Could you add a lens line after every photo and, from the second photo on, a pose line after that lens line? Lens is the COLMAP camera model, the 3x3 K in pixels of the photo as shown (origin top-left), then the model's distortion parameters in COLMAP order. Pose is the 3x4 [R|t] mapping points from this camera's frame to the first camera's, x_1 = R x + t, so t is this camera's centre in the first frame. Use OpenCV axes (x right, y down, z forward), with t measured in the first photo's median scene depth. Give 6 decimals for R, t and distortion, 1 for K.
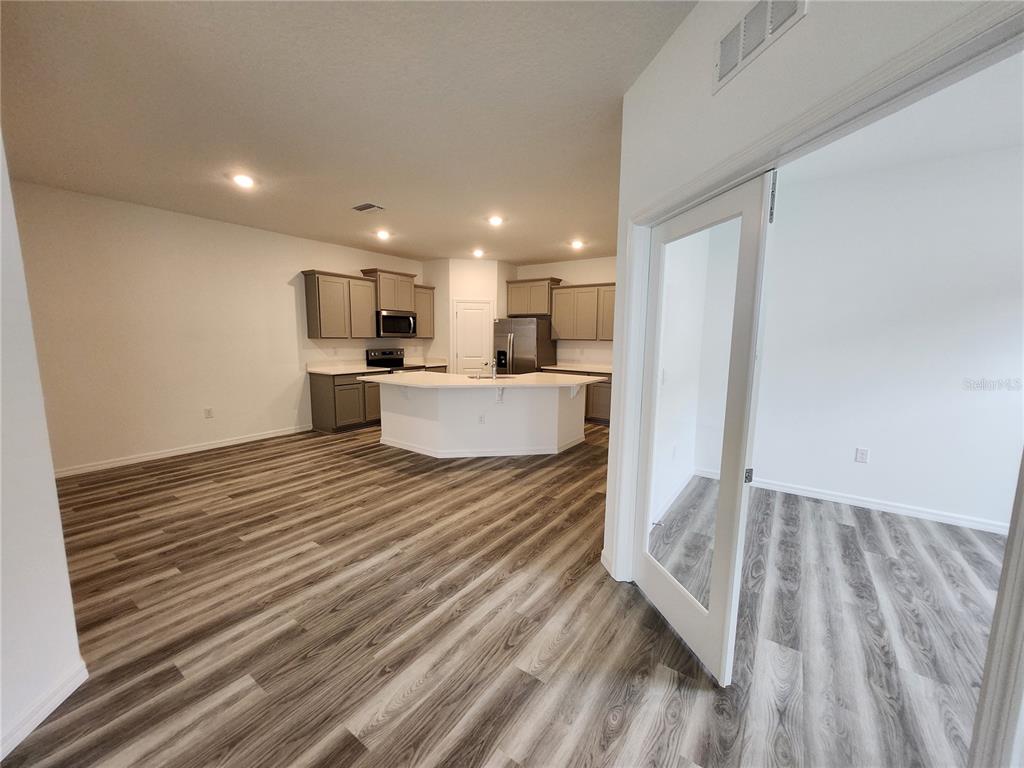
lens RADIAL K [[405.9, 0, 504.3], [0, 405.9, 389.0], [0, 0, 1]] dist [0.000061, 0.000588]
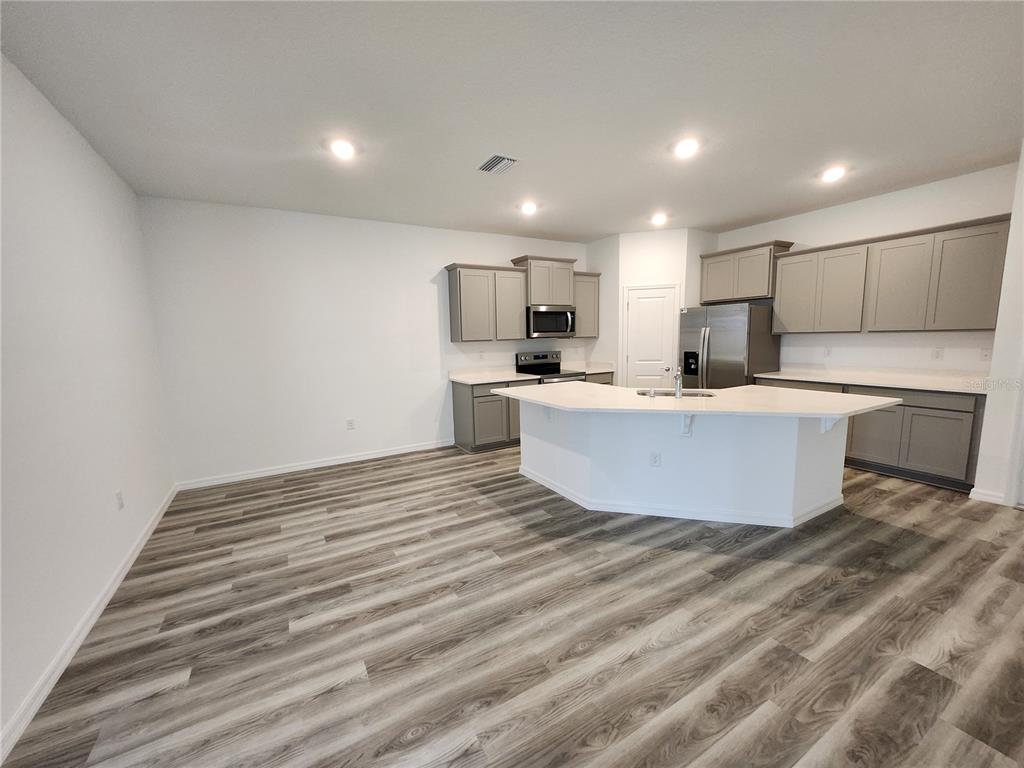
lens RADIAL K [[405.9, 0, 504.3], [0, 405.9, 389.0], [0, 0, 1]] dist [0.000061, 0.000588]
pose [[0.907723, 0.021762, -0.419006, -0.006088], [-0.020652, 0.999761, 0.007185, -0.040342], [0.419062, 0.002132, 0.907955, 0.315388]]
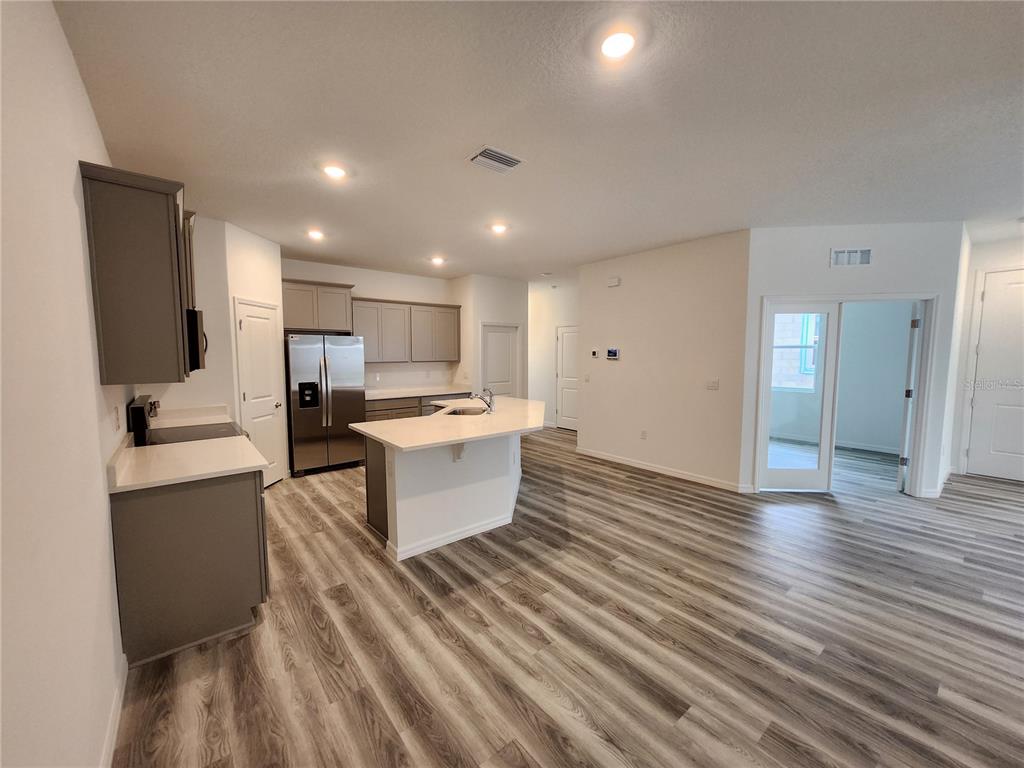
lens RADIAL K [[405.9, 0, 504.3], [0, 405.9, 389.0], [0, 0, 1]] dist [0.000061, 0.000588]
pose [[0.264724, -0.095671, 0.959567, -0.895713], [0.132306, 0.989260, 0.062131, -0.129093], [-0.955205, 0.110509, 0.274539, 0.801592]]
